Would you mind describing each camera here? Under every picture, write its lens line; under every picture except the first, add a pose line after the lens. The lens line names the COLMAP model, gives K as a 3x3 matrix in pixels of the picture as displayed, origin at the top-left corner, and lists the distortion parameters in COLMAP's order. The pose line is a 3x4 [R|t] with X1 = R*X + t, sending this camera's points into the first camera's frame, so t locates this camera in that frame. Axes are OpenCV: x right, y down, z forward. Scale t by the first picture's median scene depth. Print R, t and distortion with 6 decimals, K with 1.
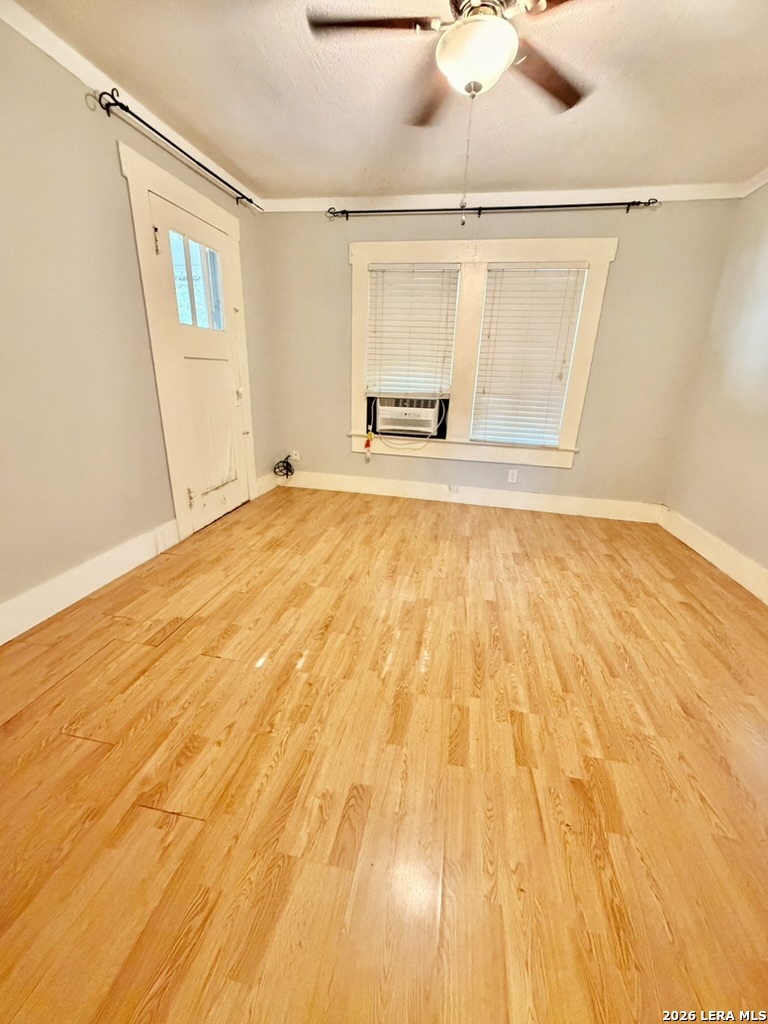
lens RADIAL K [[409.3, 0, 383.1], [0, 409.3, 509.4], [0, 0, 1]] dist [-0.001448, 0.000648]
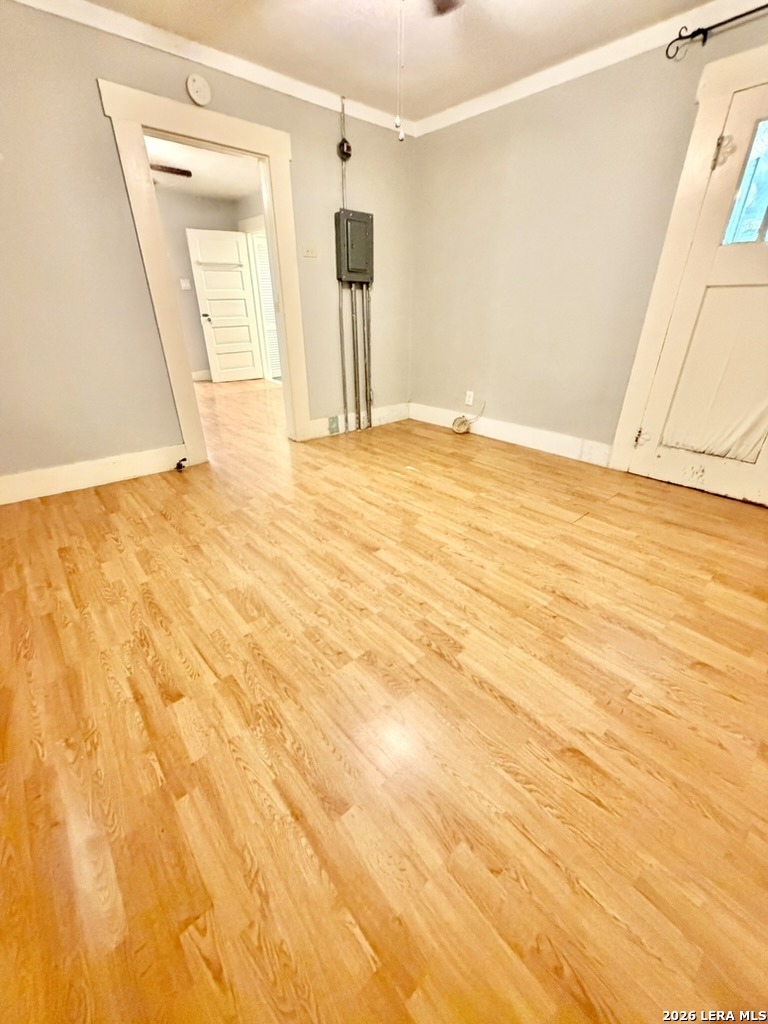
lens RADIAL K [[409.3, 0, 383.1], [0, 409.3, 509.4], [0, 0, 1]] dist [-0.001448, 0.000648]
pose [[-0.605359, 0.332807, -0.723035, 0.872735], [-0.266456, 0.771244, 0.578086, -0.385424], [0.750028, 0.542607, -0.378201, 1.273000]]
